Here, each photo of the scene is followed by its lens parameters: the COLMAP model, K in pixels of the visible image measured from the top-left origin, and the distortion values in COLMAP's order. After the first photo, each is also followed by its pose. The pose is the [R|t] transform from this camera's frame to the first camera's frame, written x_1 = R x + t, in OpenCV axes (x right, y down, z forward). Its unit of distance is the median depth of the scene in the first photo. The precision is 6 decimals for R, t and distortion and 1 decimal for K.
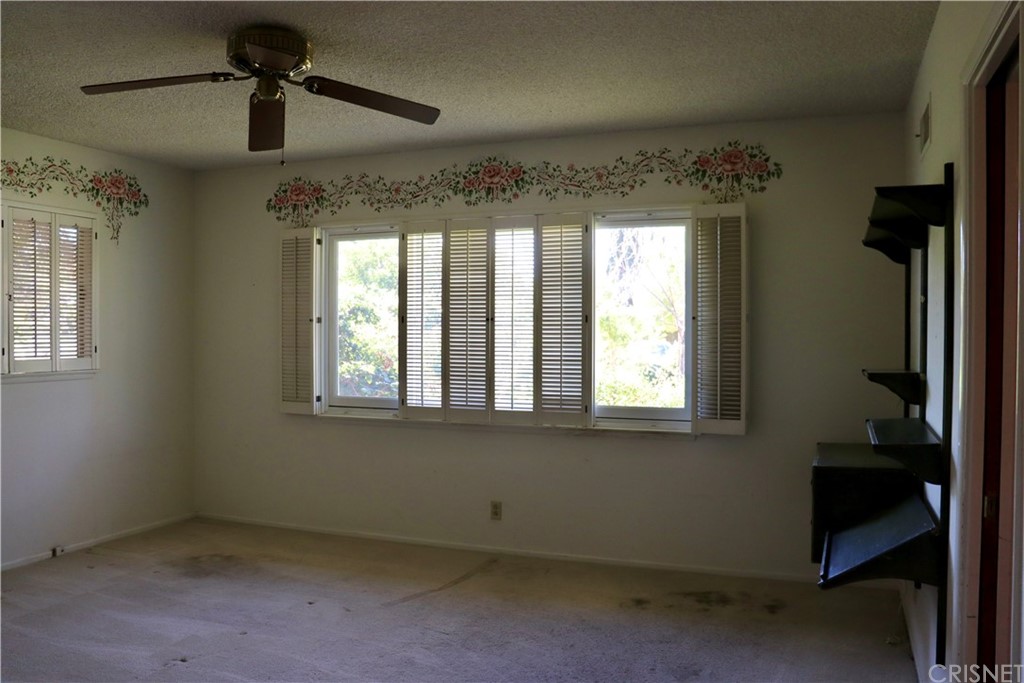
lens RADIAL K [[838.0, 0, 515.2], [0, 838.0, 340.5], [0, 0, 1]] dist [-0.153790, 0.114708]
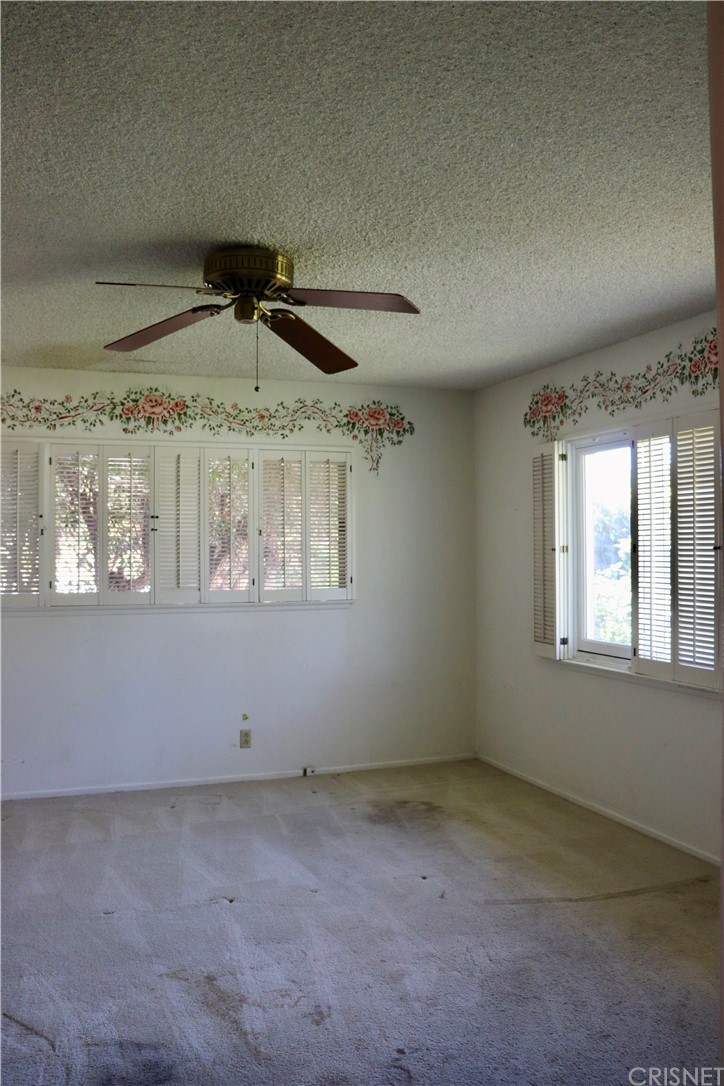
lens RADIAL K [[888.8, 0, 360.2], [0, 888.8, 535.1], [0, 0, 1]] dist [-0.153790, 0.114708]
pose [[0.674361, -0.018744, -0.738164, 0.312933], [-0.000961, 0.999655, -0.026262, -0.015914], [0.738401, 0.018419, 0.674110, 0.251576]]
